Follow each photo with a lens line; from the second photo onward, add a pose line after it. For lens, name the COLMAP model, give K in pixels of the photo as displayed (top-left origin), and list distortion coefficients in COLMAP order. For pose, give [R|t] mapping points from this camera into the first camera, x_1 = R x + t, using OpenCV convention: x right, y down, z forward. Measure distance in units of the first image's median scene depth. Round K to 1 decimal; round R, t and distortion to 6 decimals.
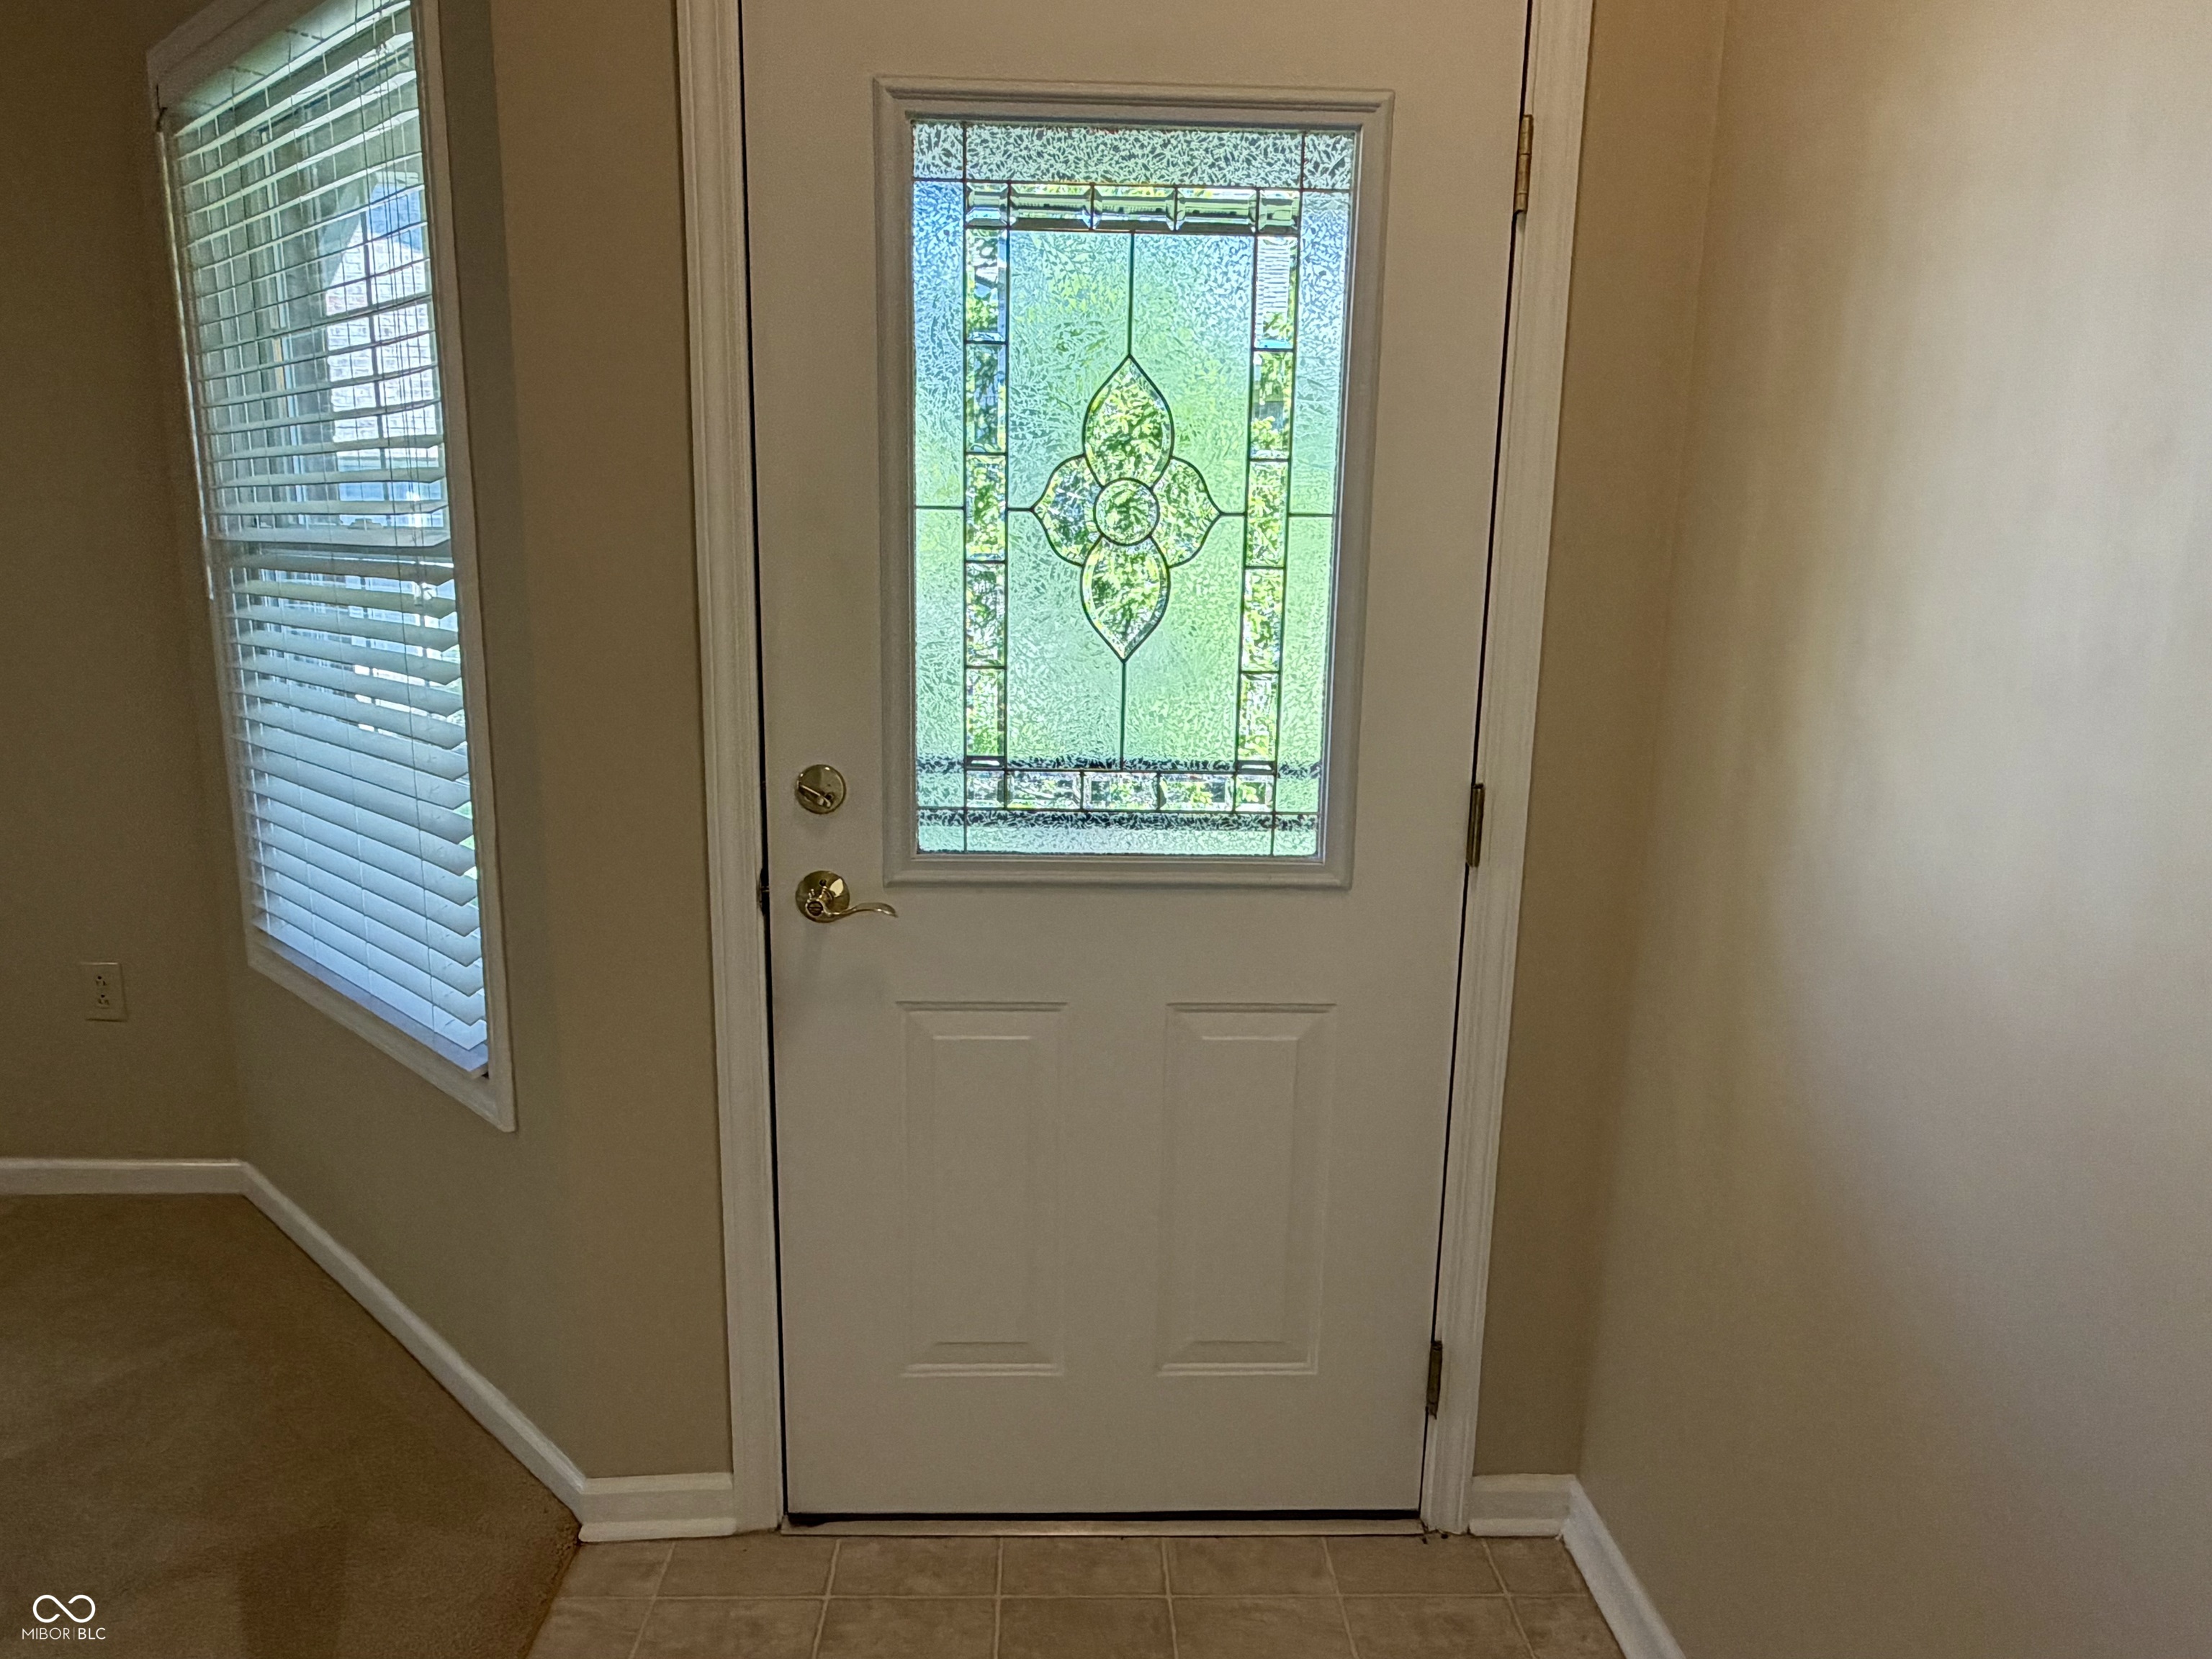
lens RADIAL K [[1404.2, 0, 1106.0], [0, 1404.2, 829.5], [0, 0, 1]] dist [0.003714, 0.001745]
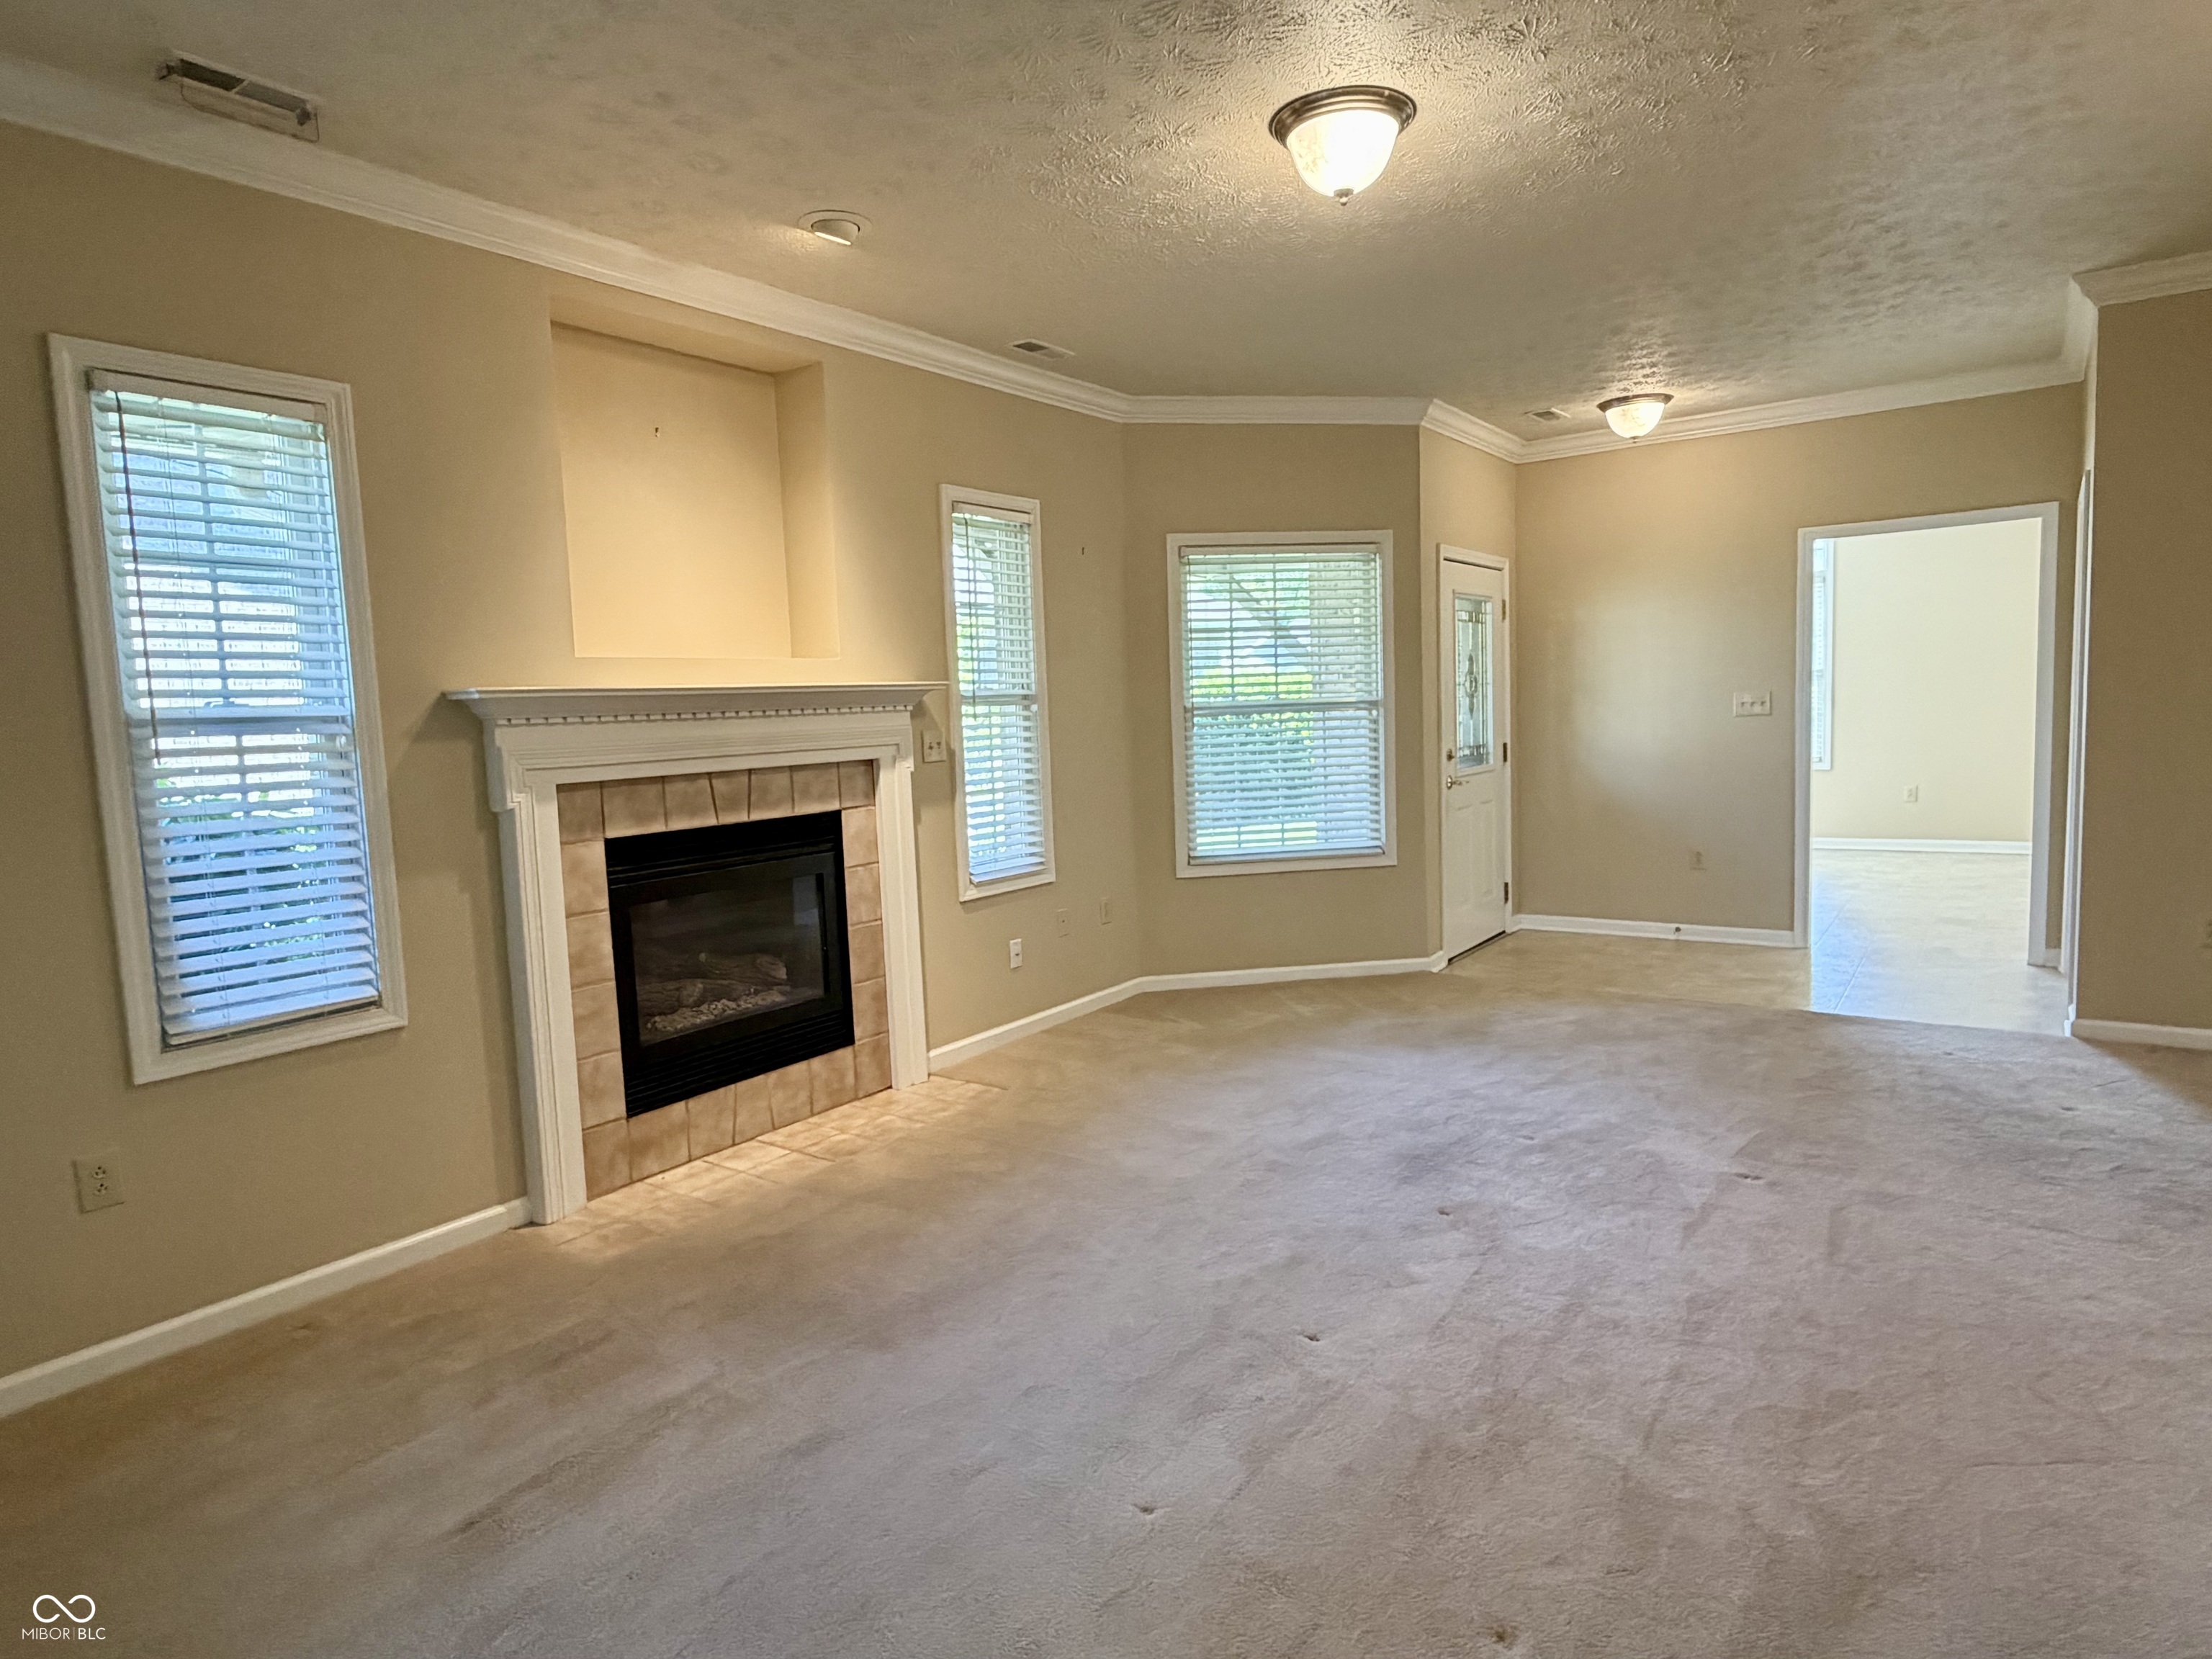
lens RADIAL K [[1229.5, 0, 1078.3], [0, 1229.5, 826.7], [0, 0, 1]] dist [0.000300, 0.000109]
pose [[0.625747, -0.119684, 0.770790, -2.491192], [0.203346, 0.979020, -0.013065, 0.001002], [-0.753055, 0.164912, 0.636956, -0.274523]]
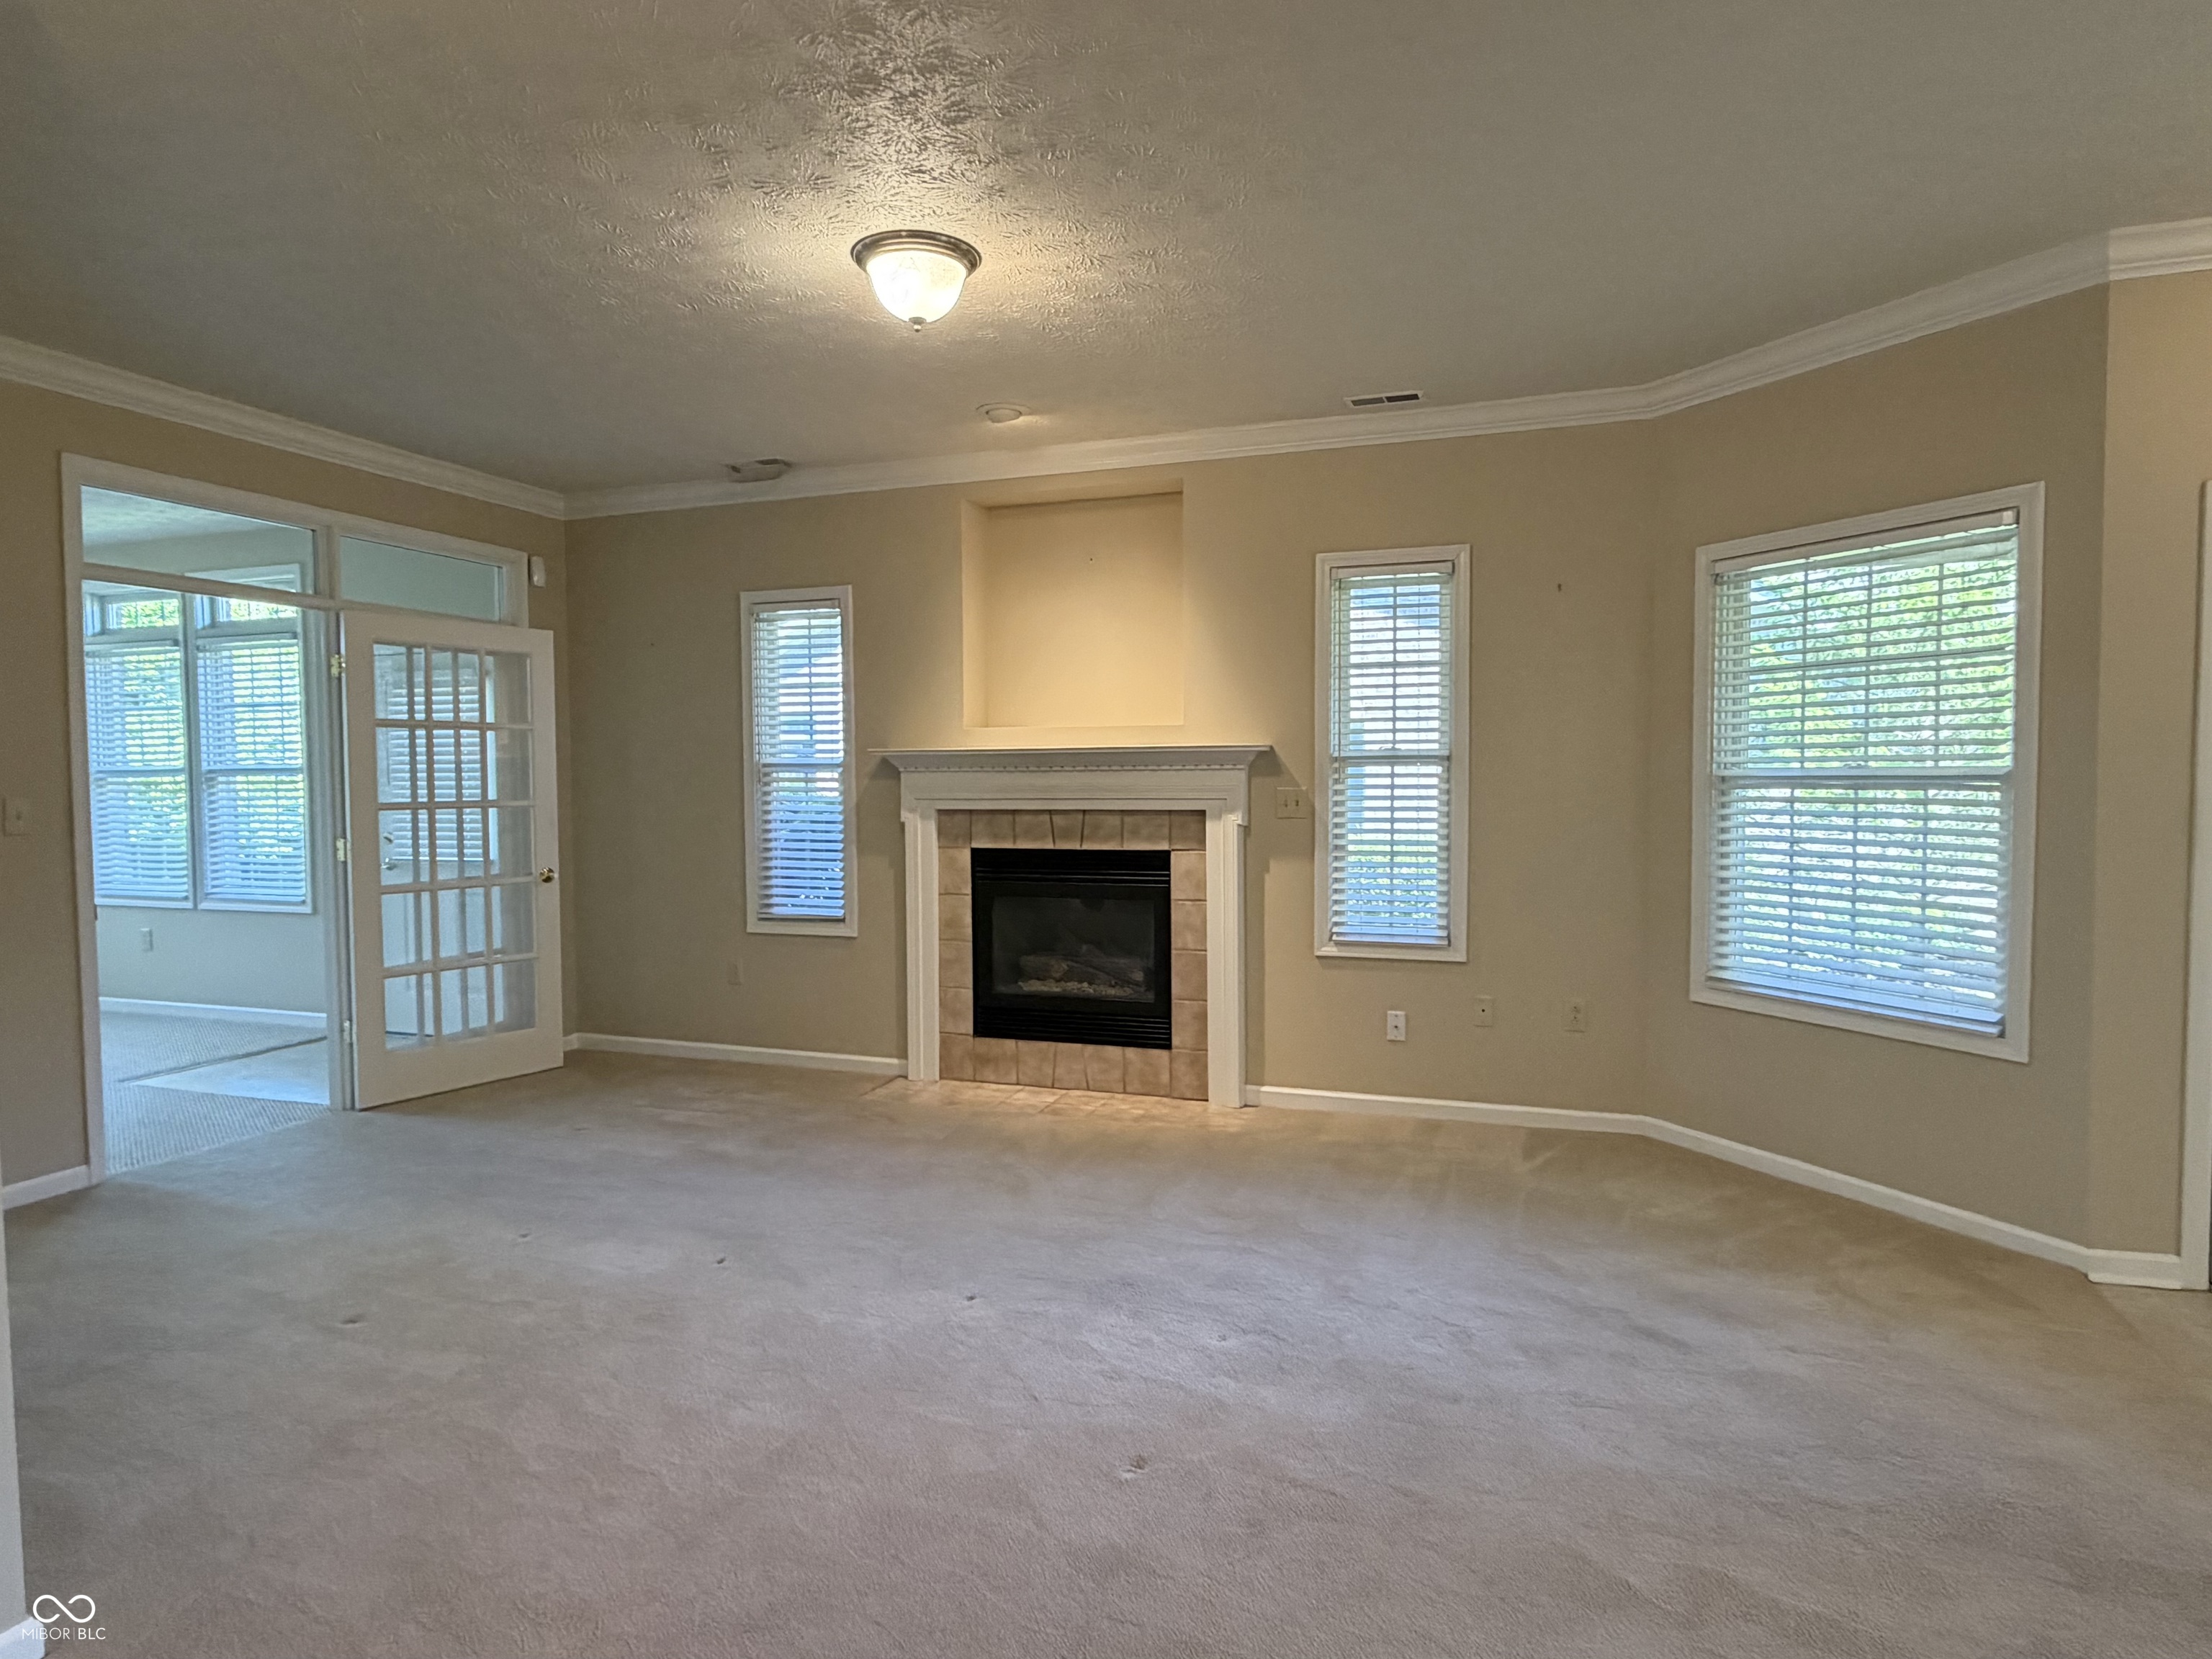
lens RADIAL K [[1255.8, 0, 1106.0], [0, 1255.8, 829.5], [0, 0, 1]] dist [-0.001055, 0.000549]
pose [[0.929869, -0.010023, -0.367755, -0.748423], [-0.045908, 0.988654, -0.143024, 0.153327], [0.365016, 0.149876, 0.918858, -0.881520]]
